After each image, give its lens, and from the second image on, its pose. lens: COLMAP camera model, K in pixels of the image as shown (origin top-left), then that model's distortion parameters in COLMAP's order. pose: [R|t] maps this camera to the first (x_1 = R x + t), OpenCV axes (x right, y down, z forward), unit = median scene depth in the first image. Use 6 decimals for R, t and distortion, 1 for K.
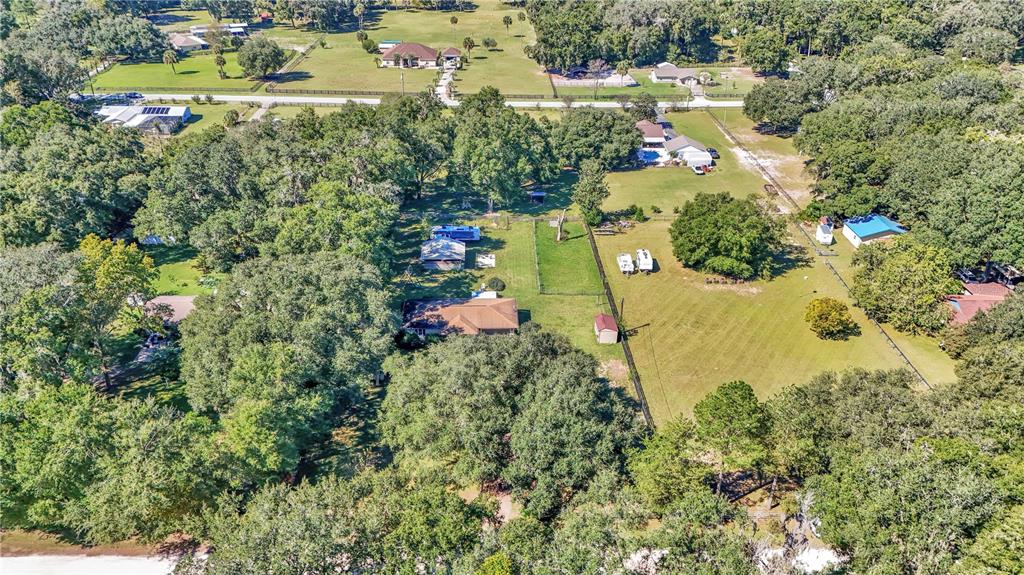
lens RADIAL K [[768.2, 0, 512.0], [0, 768.2, 287.5], [0, 0, 1]] dist [0.048055, -0.004771]
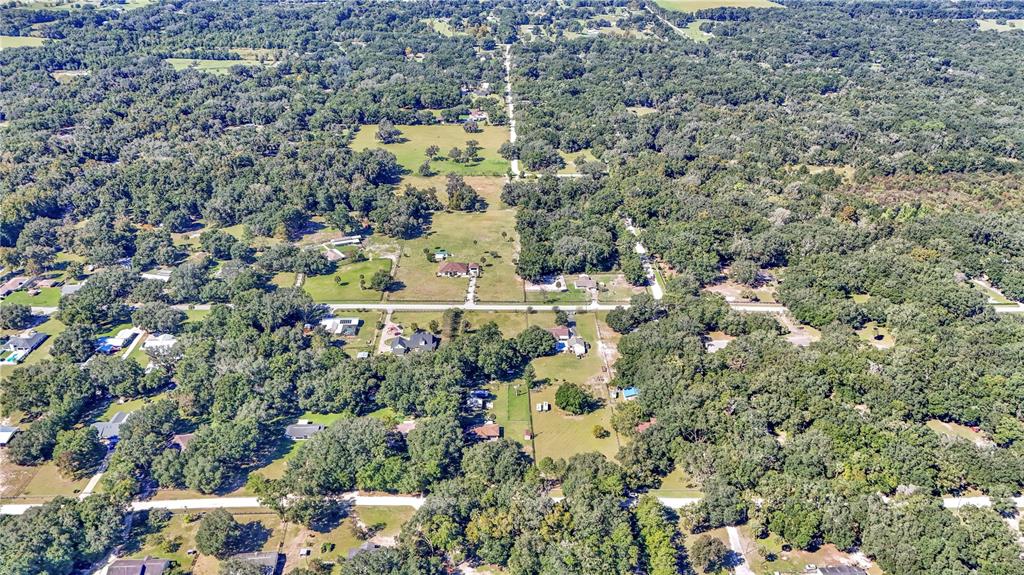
lens RADIAL K [[768.2, 0, 512.0], [0, 768.2, 287.5], [0, 0, 1]] dist [0.048055, -0.004771]
pose [[0.999914, 0.005866, -0.011722, 0.080009], [-0.006203, 0.999563, -0.028912, -0.393172], [0.011547, 0.028982, 0.999513, -1.867859]]
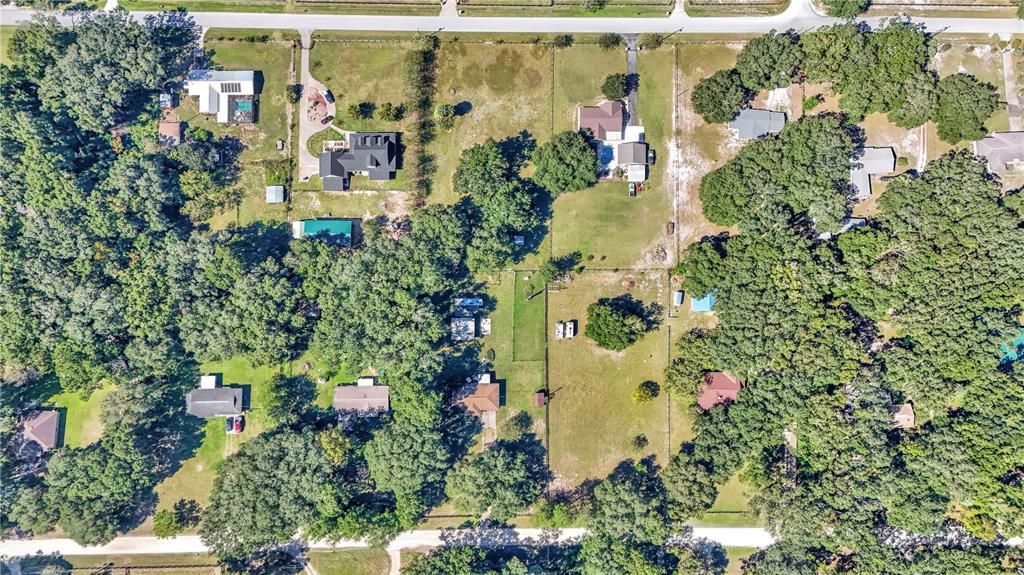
lens RADIAL K [[768.2, 0, 512.0], [0, 768.2, 287.5], [0, 0, 1]] dist [0.048055, -0.004771]
pose [[0.999056, 0.041633, 0.012385, 0.002974], [-0.033421, 0.554677, 0.831394, -1.665975], [0.027744, -0.831024, 0.555545, 0.036537]]
